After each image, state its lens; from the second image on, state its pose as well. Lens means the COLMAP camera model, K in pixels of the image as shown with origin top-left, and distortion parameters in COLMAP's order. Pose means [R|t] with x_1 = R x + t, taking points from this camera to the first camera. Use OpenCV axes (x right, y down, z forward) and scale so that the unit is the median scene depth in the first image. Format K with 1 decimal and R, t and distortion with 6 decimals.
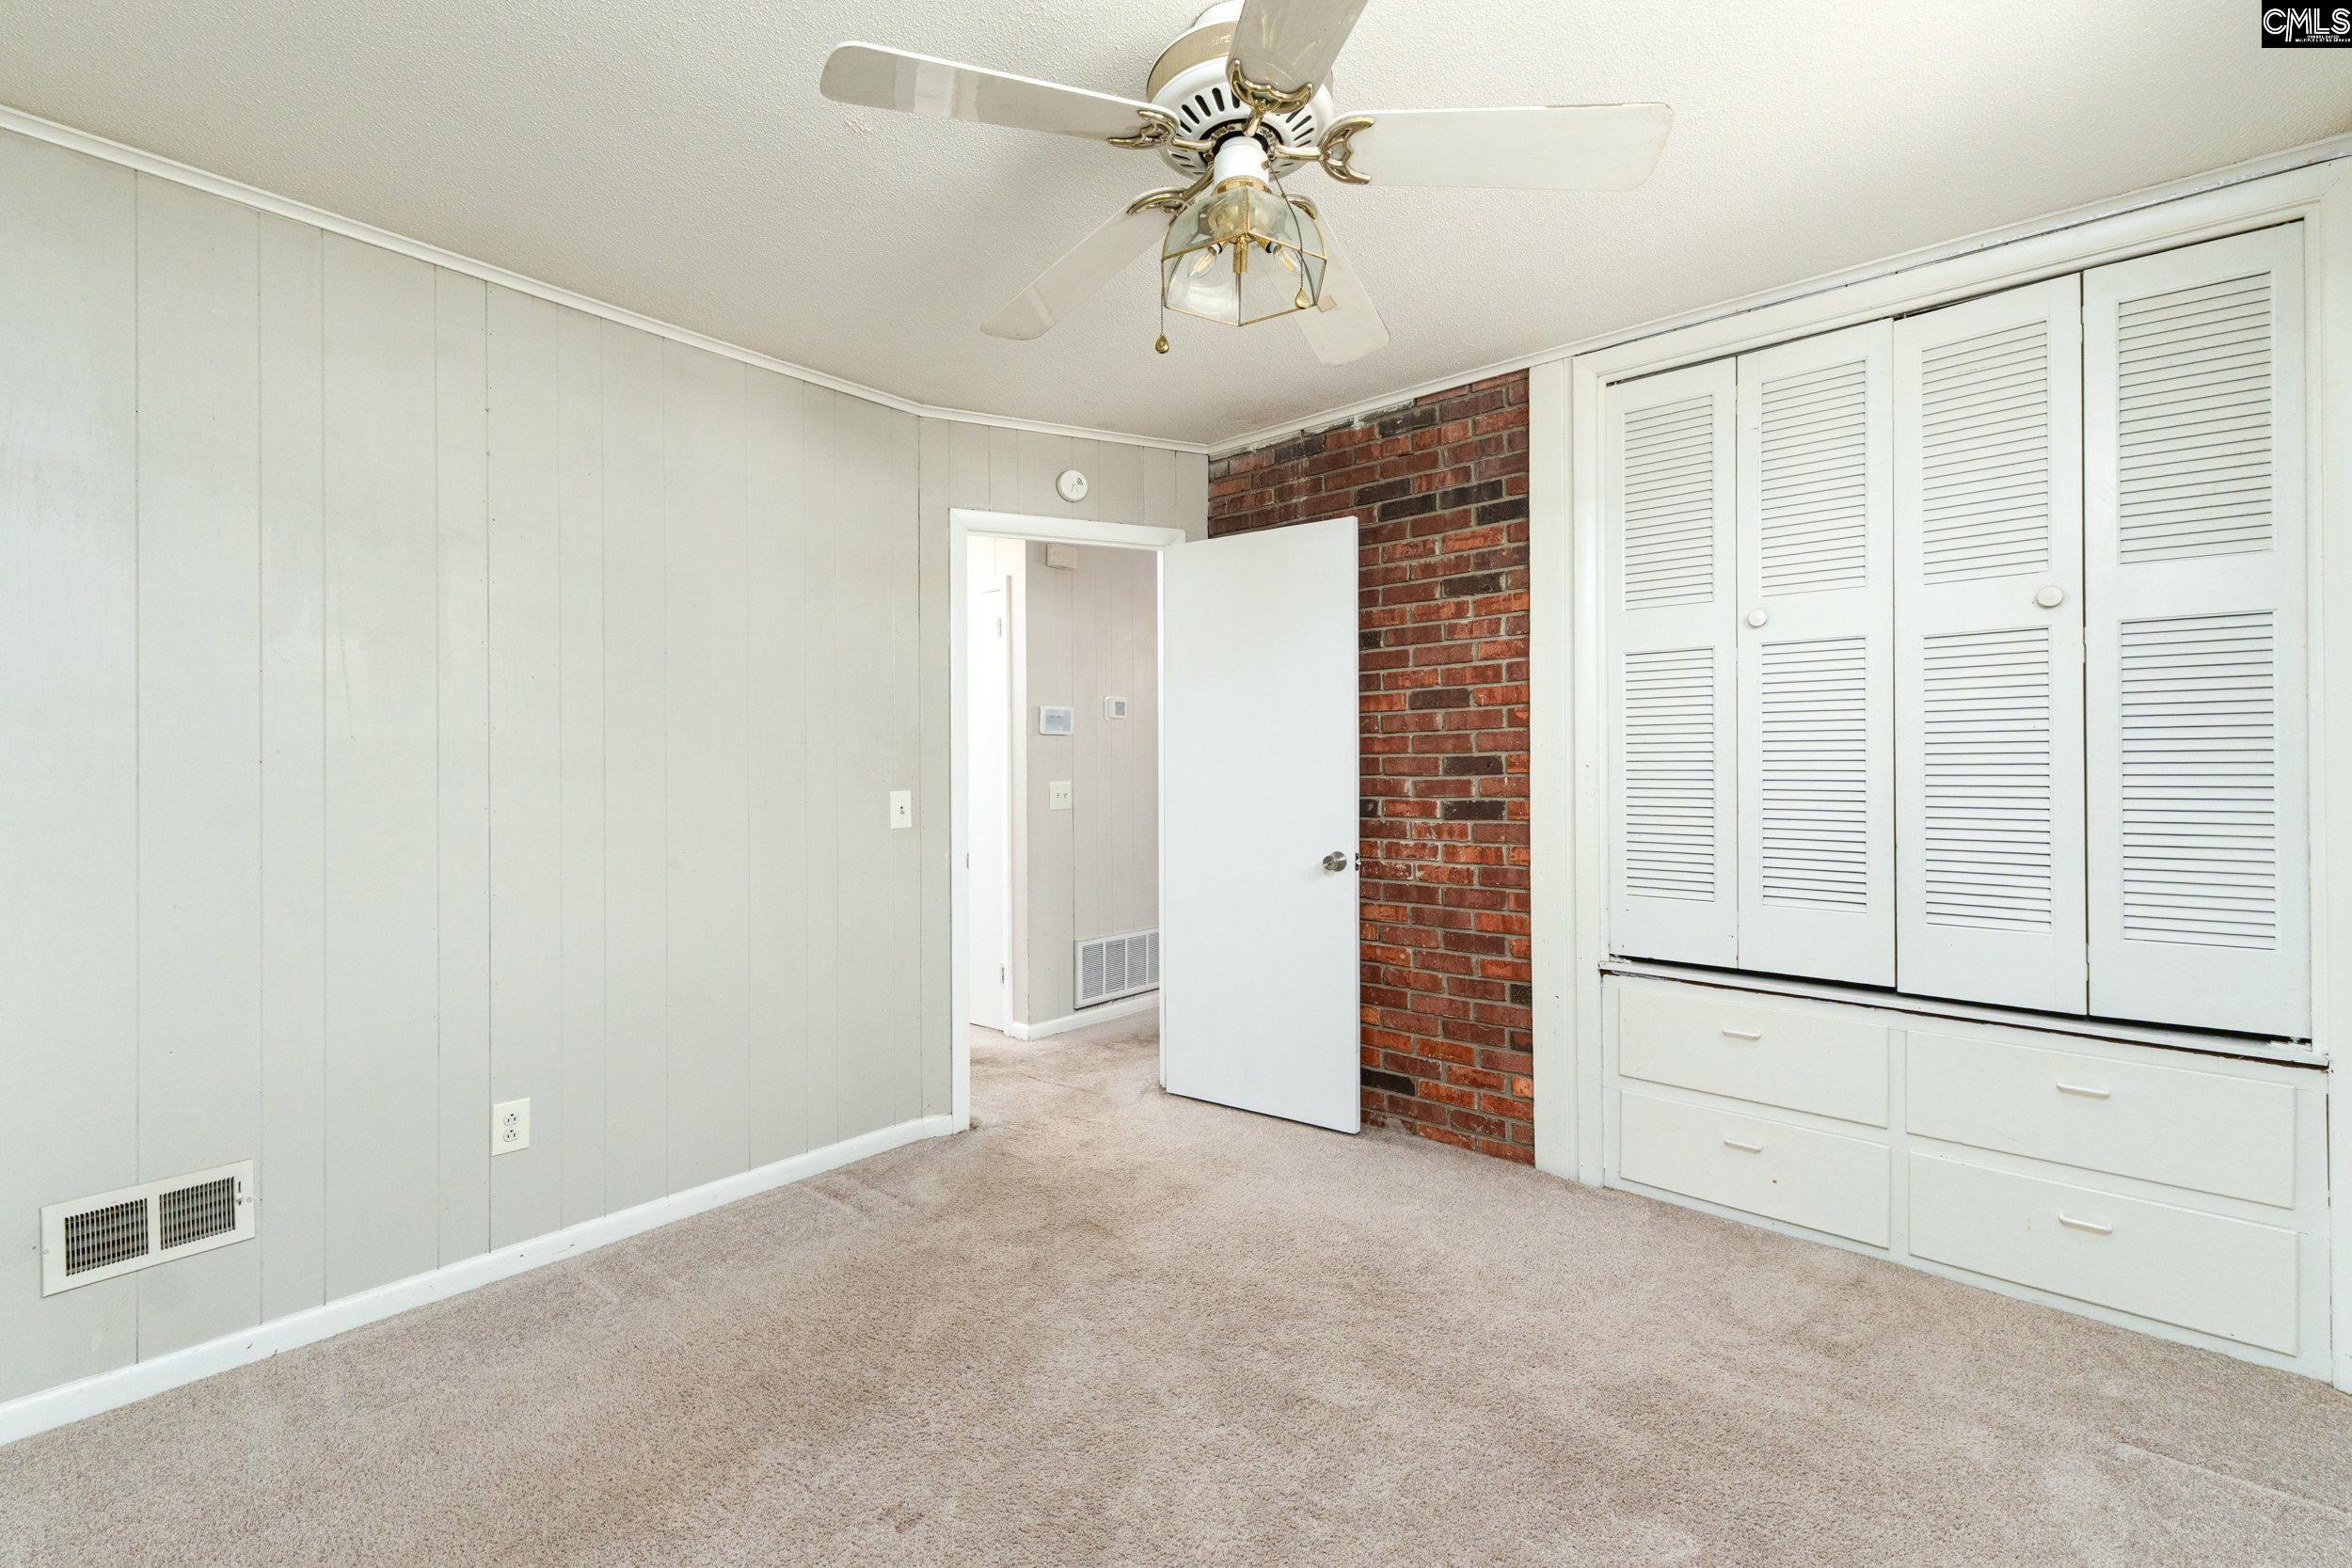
lens RADIAL K [[1008.8, 0, 1177.7], [0, 1008.8, 778.5], [0, 0, 1]] dist [-0.000018, 0.001005]
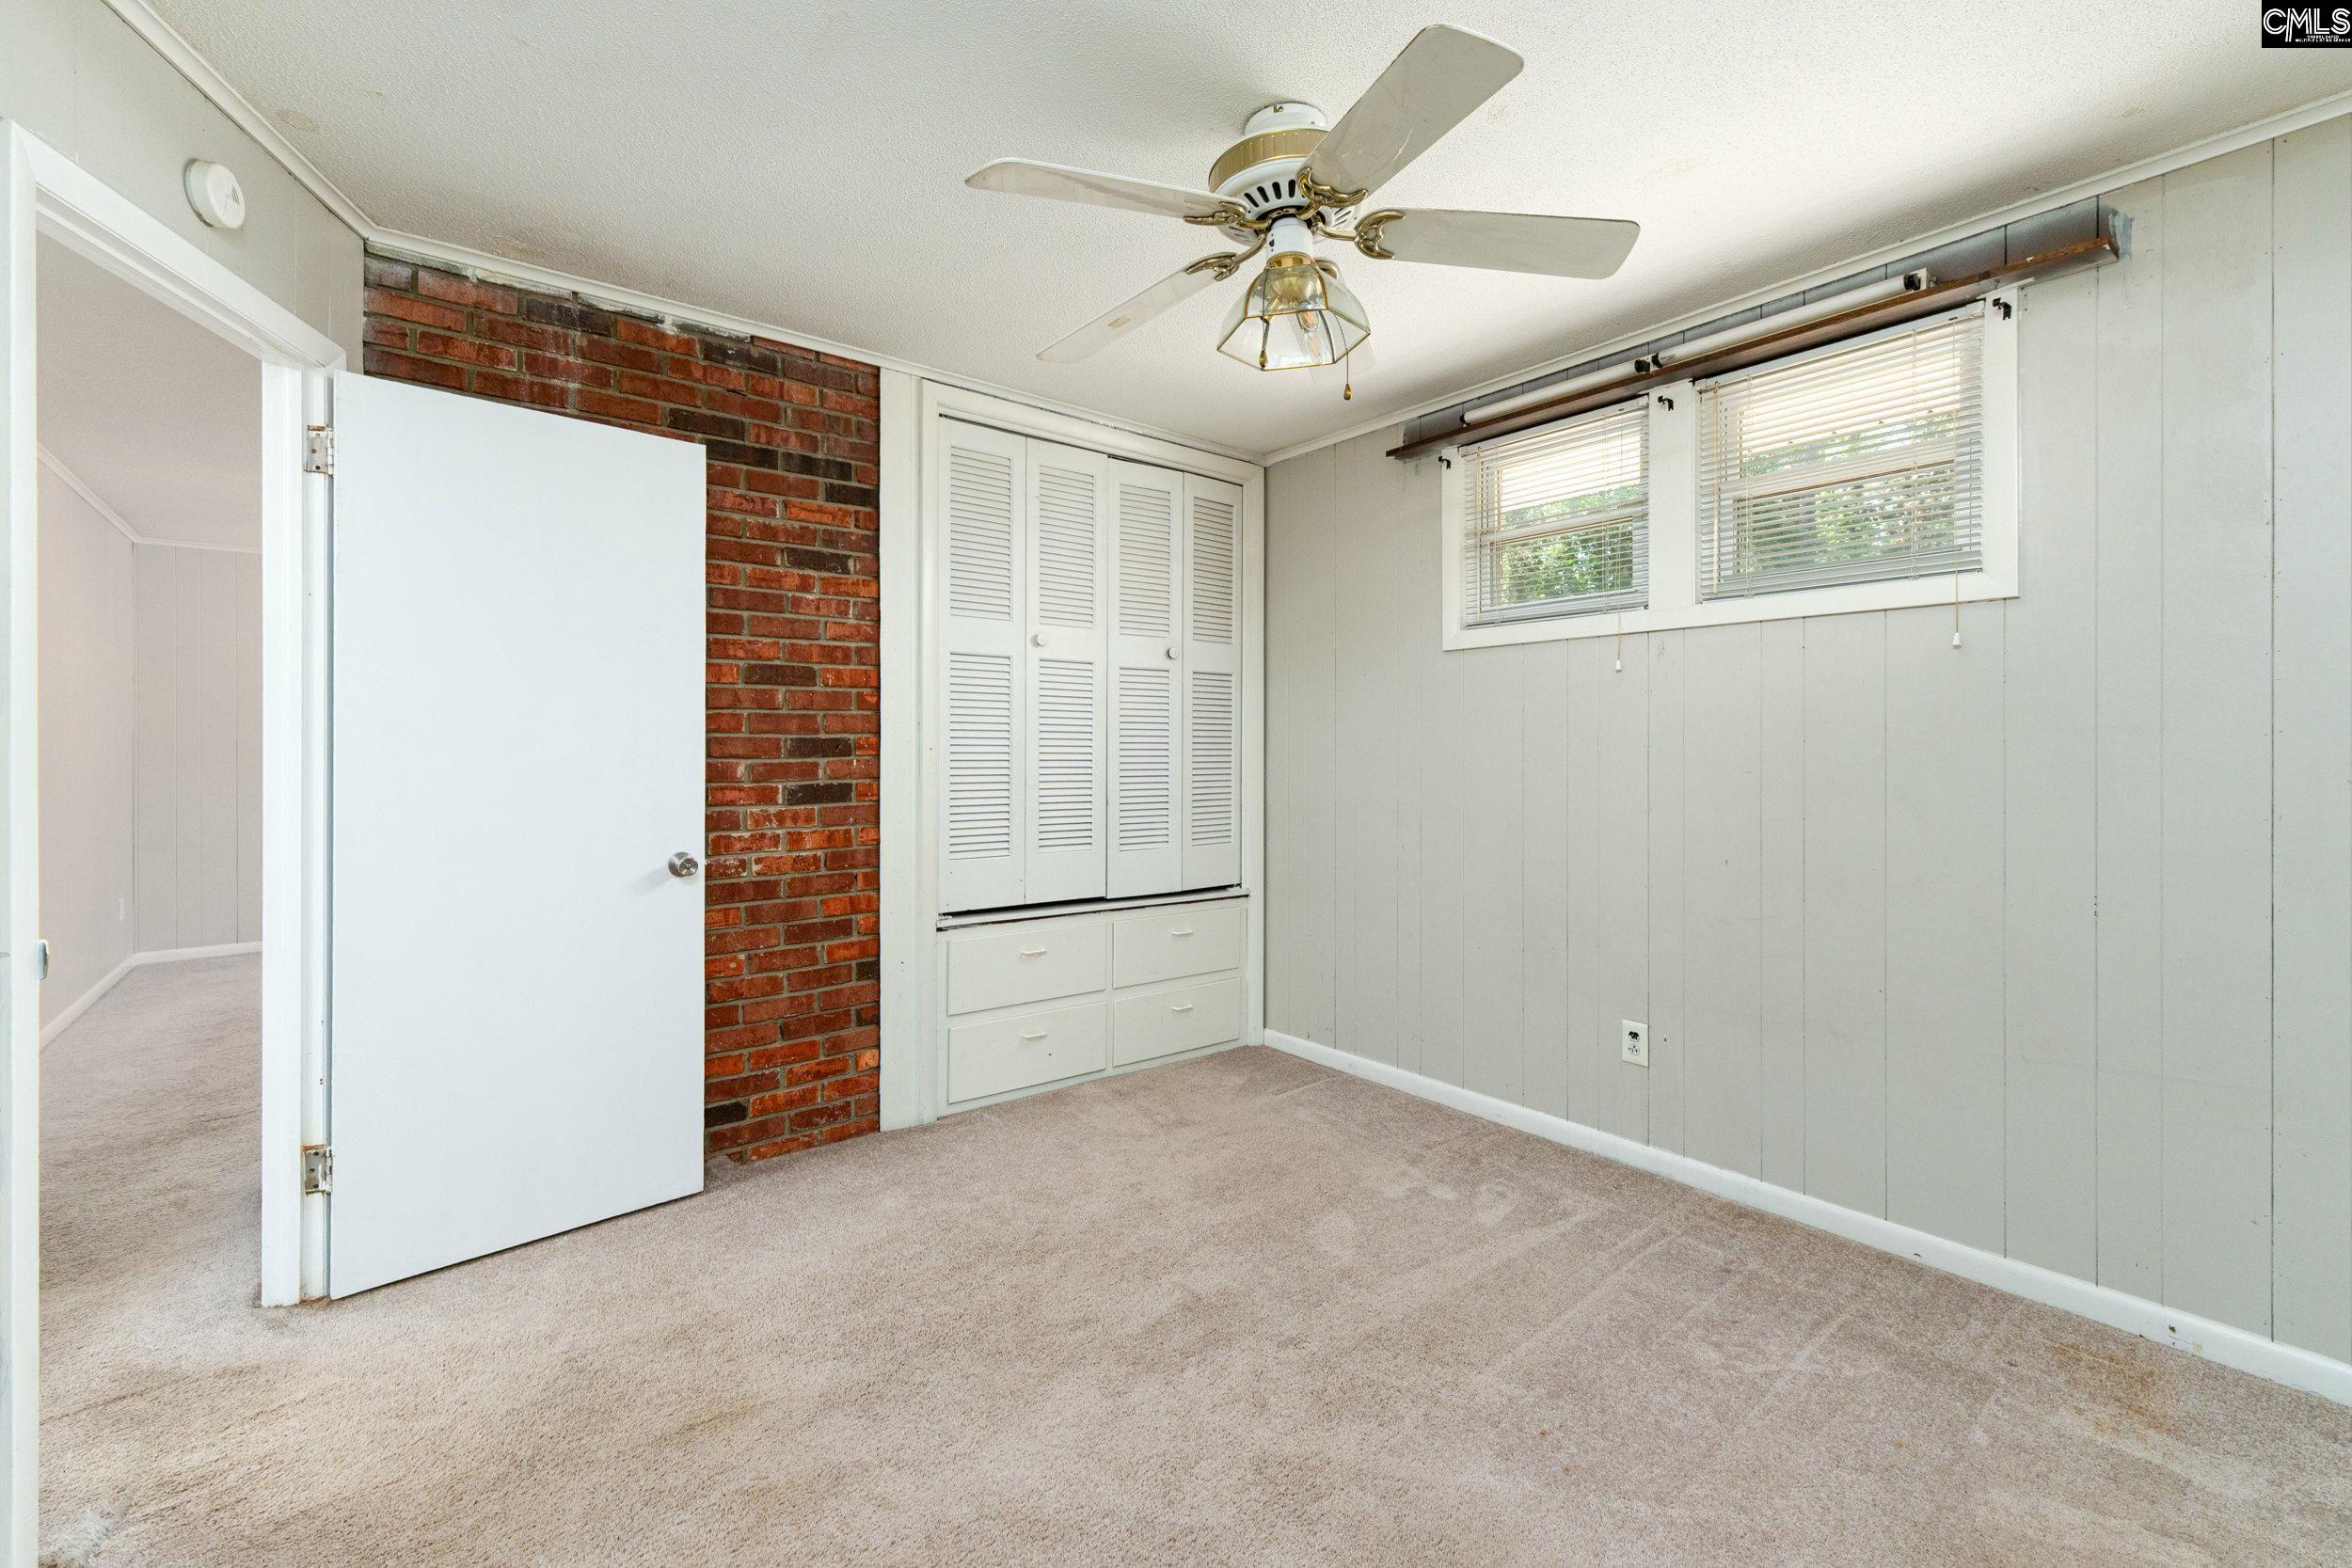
lens RADIAL K [[1008.8, 0, 1171.4], [0, 1008.8, 763.3], [0, 0, 1]] dist [-0.000018, 0.001005]
pose [[0.176268, -0.008177, 0.984308, -0.599988], [0.007929, 0.999945, 0.006887, -0.001723], [-0.984310, 0.006591, 0.176323, 0.497455]]
